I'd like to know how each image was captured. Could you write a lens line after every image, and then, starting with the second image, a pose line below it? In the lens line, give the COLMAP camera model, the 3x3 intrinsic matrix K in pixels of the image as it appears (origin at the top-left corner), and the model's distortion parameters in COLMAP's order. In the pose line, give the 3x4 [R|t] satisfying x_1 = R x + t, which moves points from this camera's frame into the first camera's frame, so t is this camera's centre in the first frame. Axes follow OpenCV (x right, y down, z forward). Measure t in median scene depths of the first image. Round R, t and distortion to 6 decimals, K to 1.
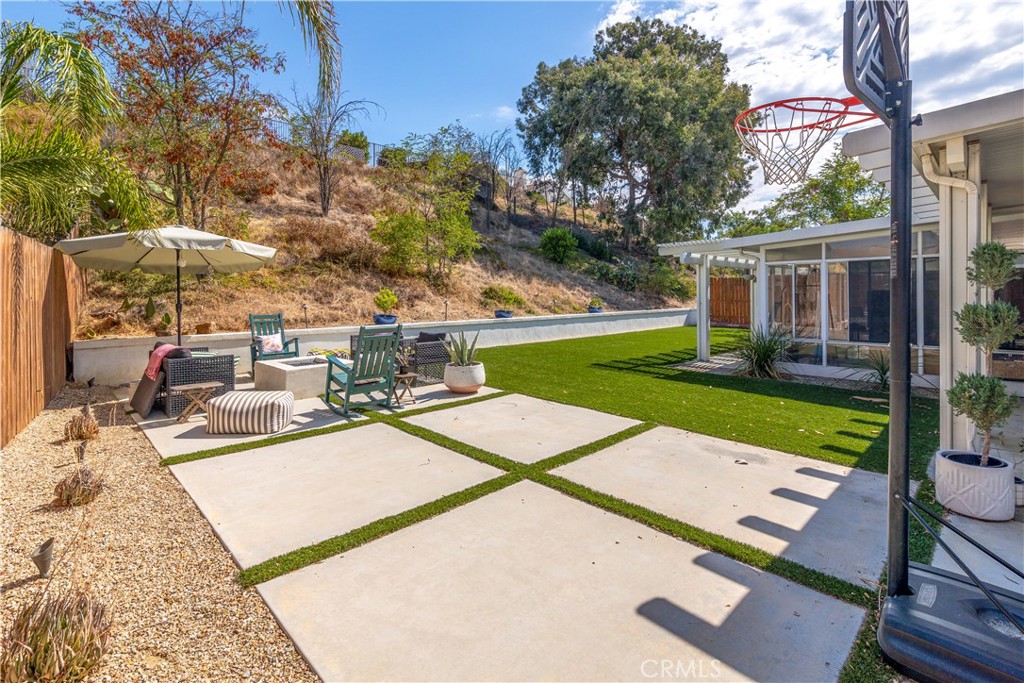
lens RADIAL K [[462.0, 0, 513.0], [0, 462.0, 338.6], [0, 0, 1]] dist [0.000384, -0.000004]
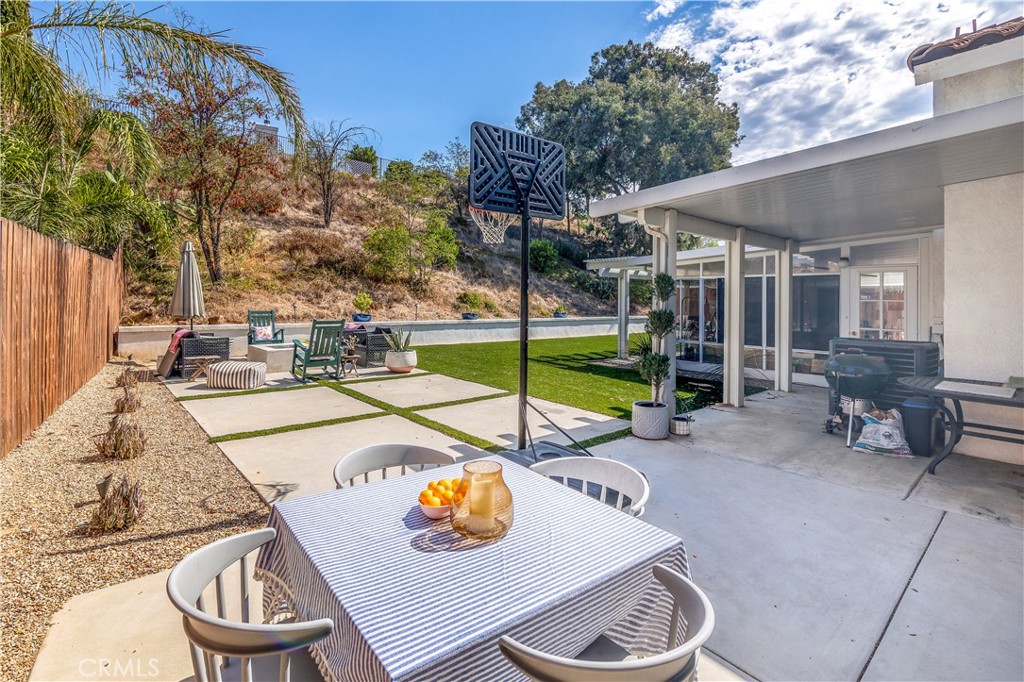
lens RADIAL K [[472.4, 0, 512.0], [0, 472.4, 341.0], [0, 0, 1]] dist [0.000788, 0.000040]
pose [[0.998426, 0.025882, -0.049747, 0.139670], [-0.026331, 0.999618, -0.008390, 0.014849], [0.049511, 0.009687, 0.998727, -0.168232]]
